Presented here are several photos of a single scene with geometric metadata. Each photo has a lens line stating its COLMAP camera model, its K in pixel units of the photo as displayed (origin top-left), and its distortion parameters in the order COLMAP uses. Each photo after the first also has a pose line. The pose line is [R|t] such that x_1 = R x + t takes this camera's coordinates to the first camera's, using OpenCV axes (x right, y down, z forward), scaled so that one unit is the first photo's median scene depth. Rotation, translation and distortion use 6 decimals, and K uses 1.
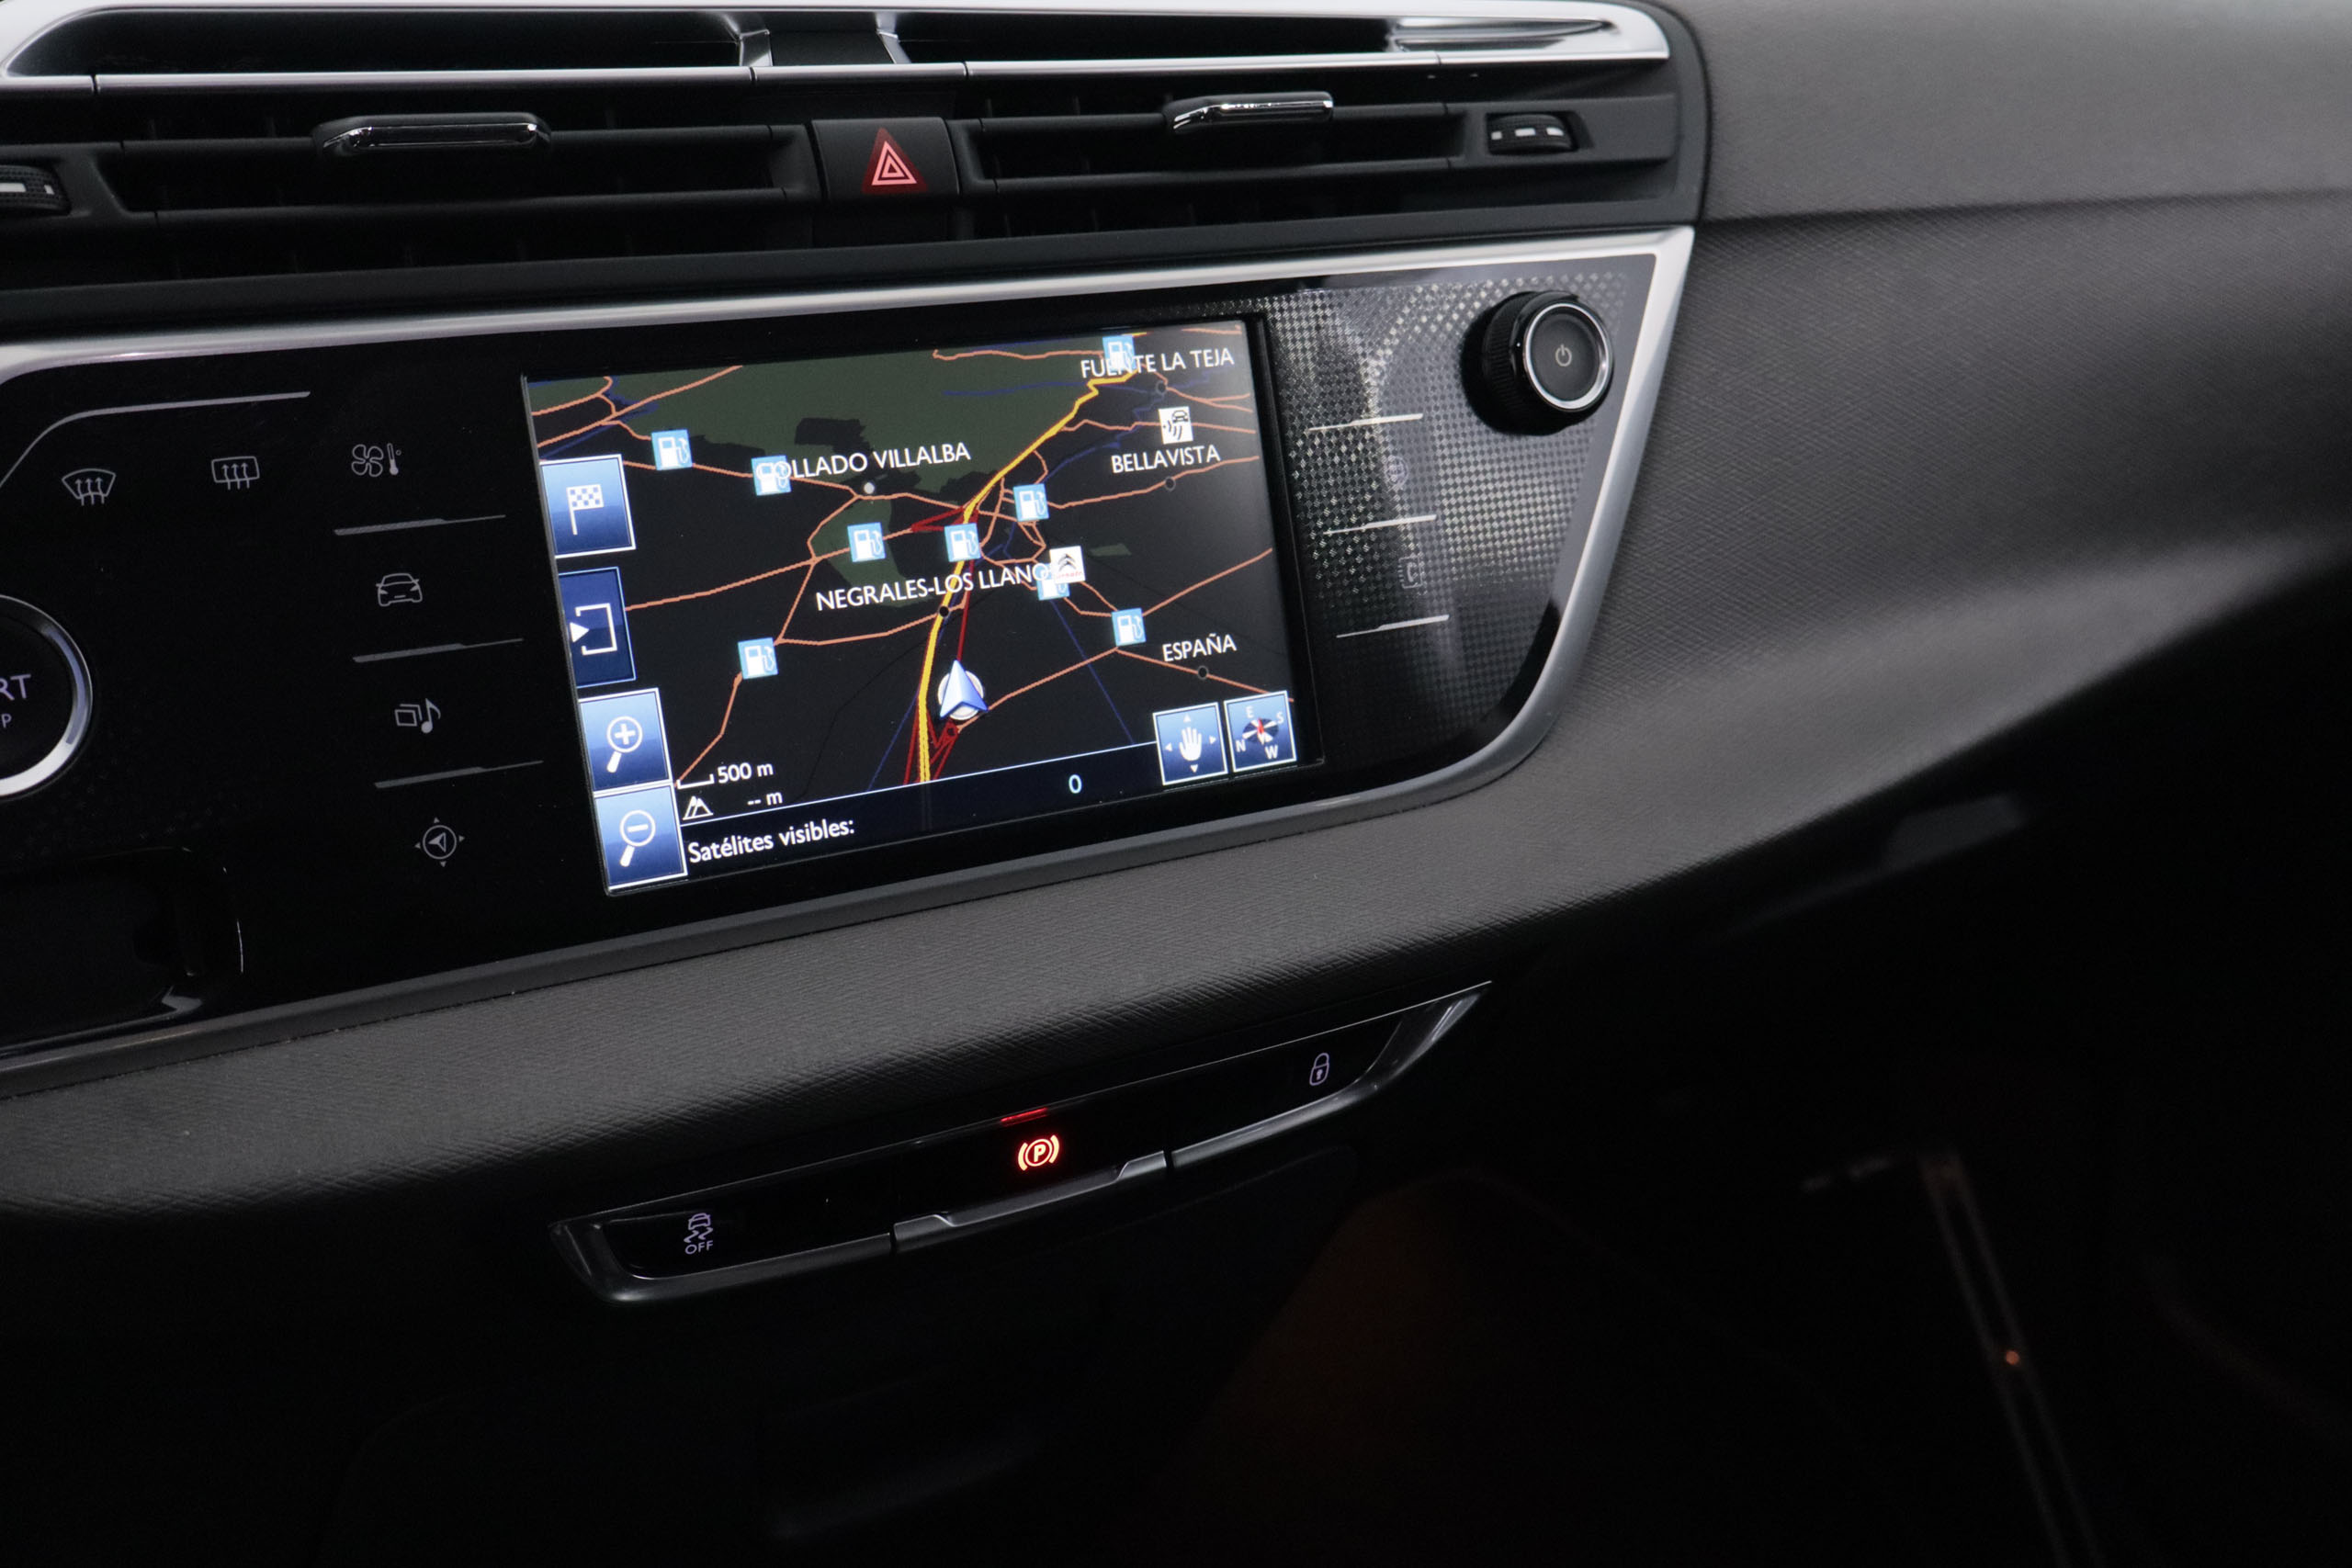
lens RADIAL K [[2712.0, 0, 1238.5], [0, 2712.0, 775.0], [0, 0, 1]] dist [0.023641, 0.000000]
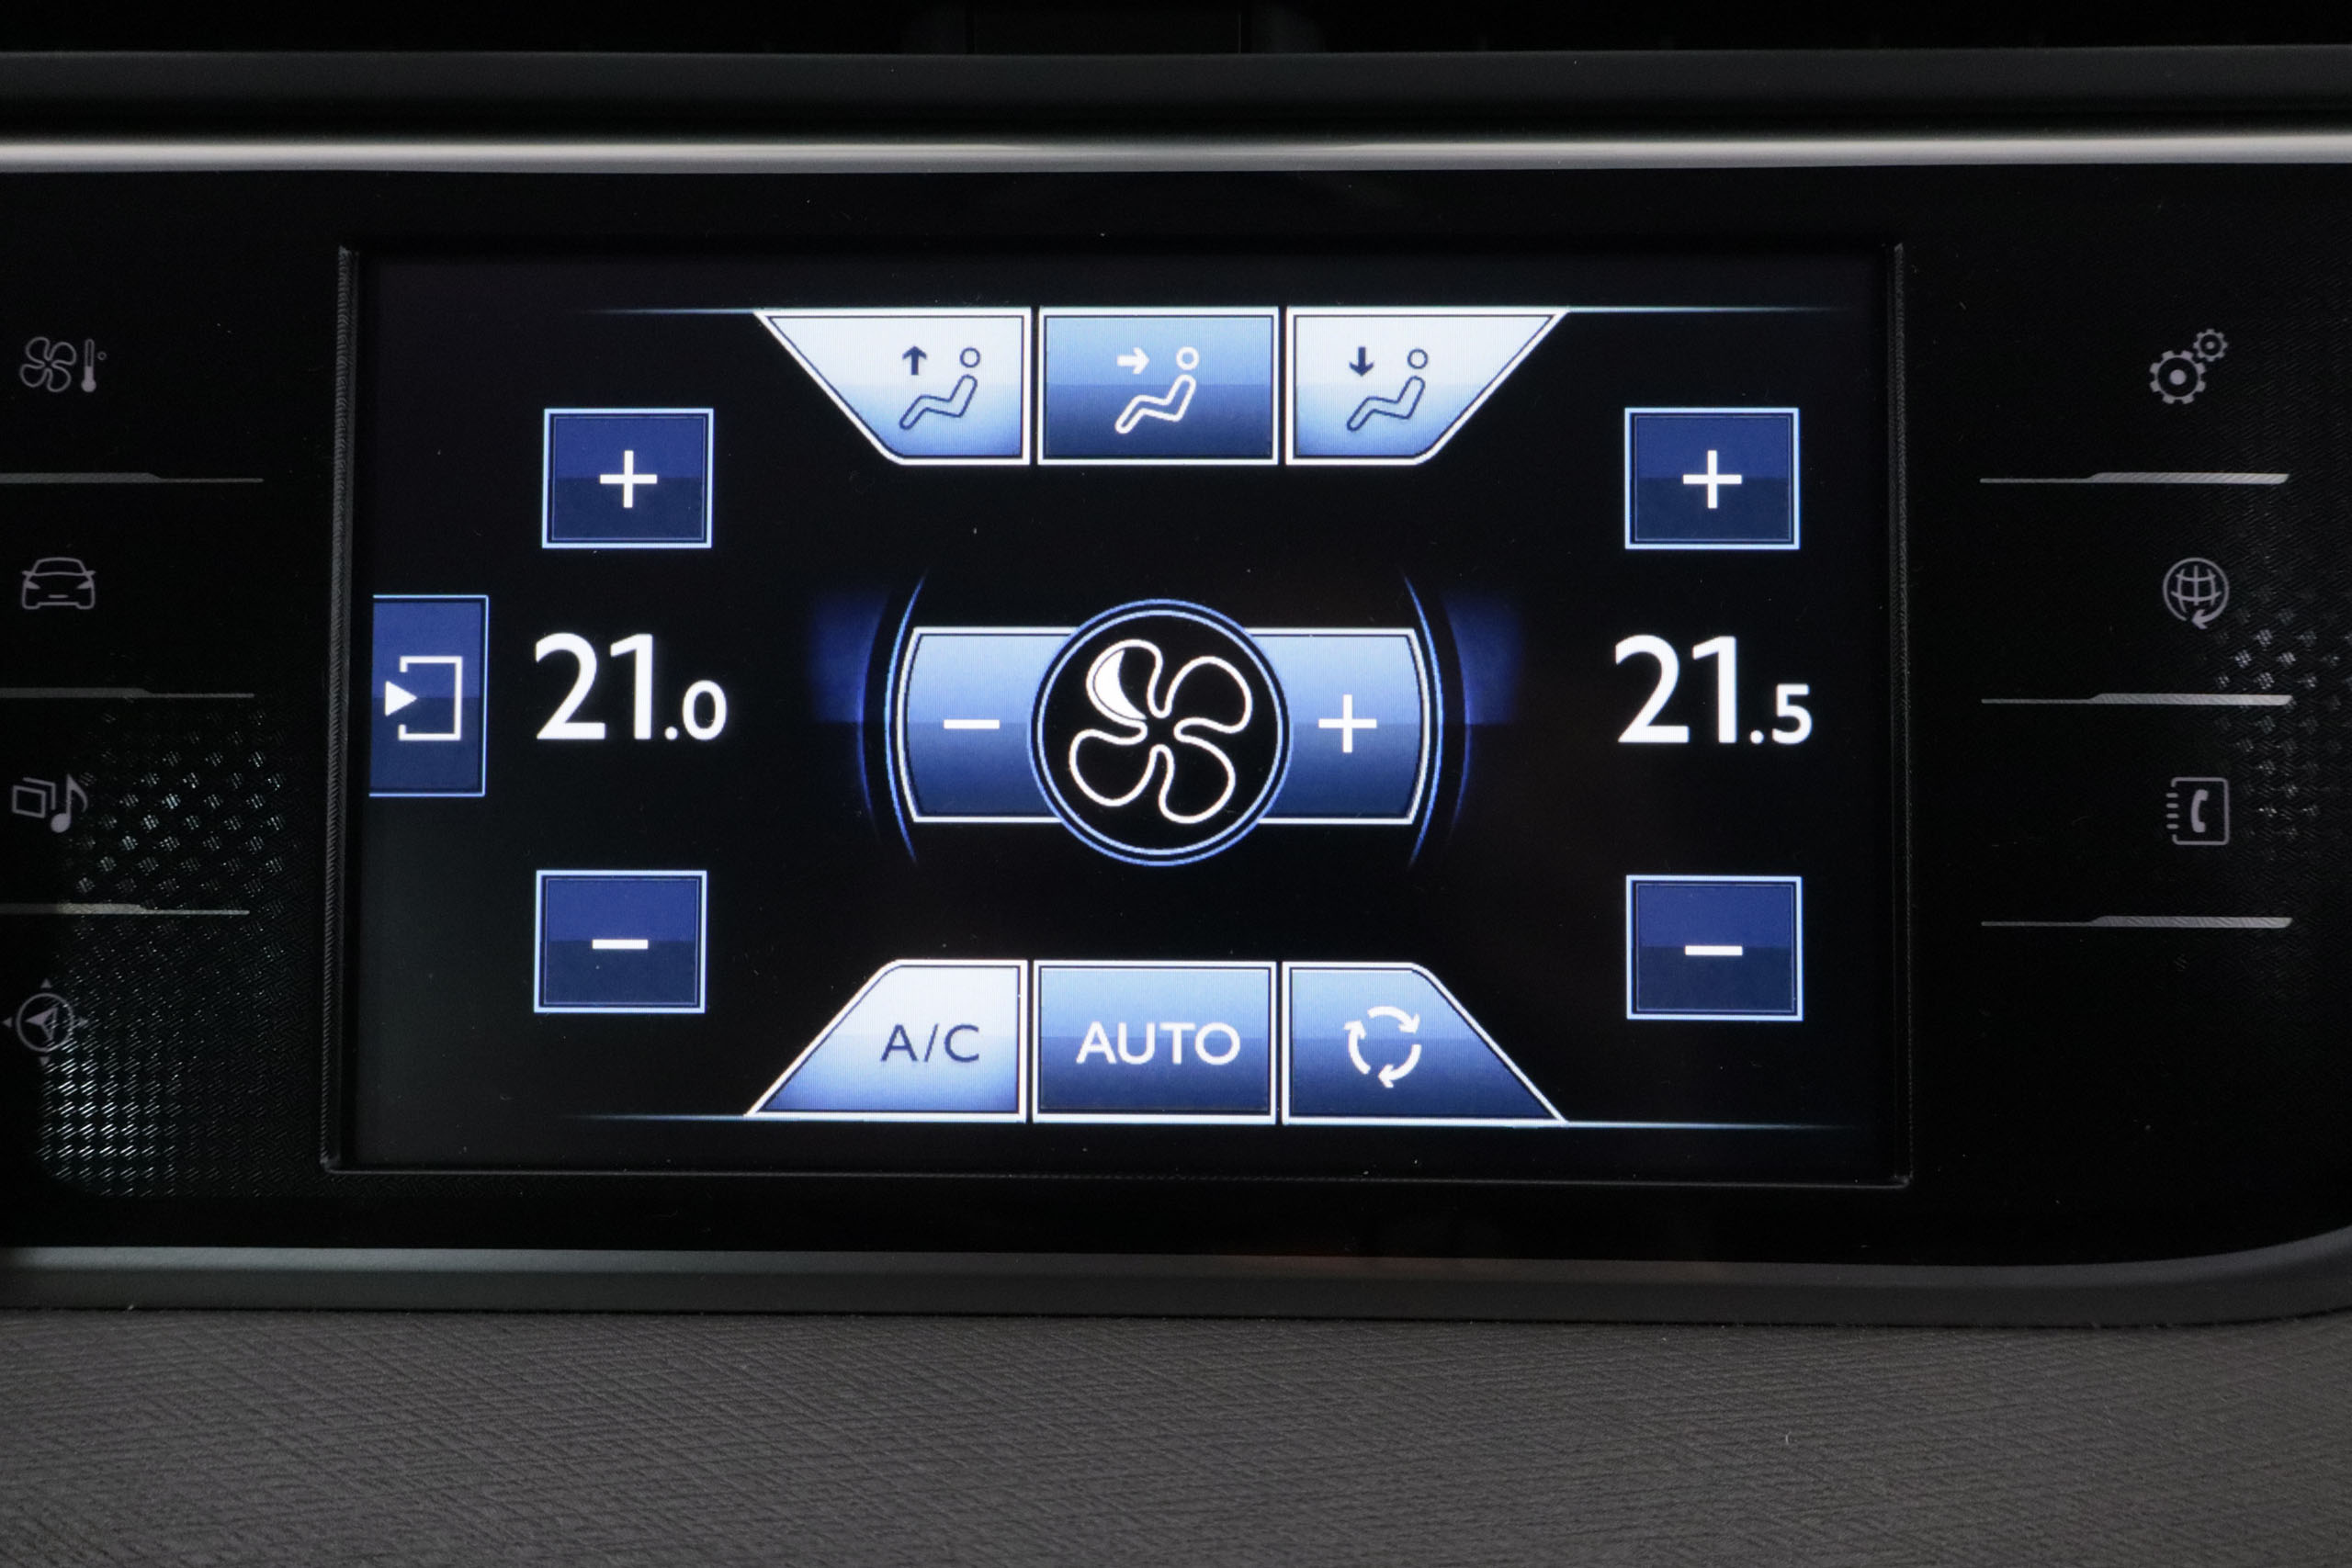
lens RADIAL K [[2426.2, 0, 1205.8], [0, 2426.2, 720.4], [0, 0, 1]] dist [0.030152, 0.000000]
pose [[0.816481, 0.120079, -0.564748, 0.164830], [-0.161050, 0.986677, -0.023047, -0.056367], [0.554456, 0.109770, 0.824942, 0.592626]]
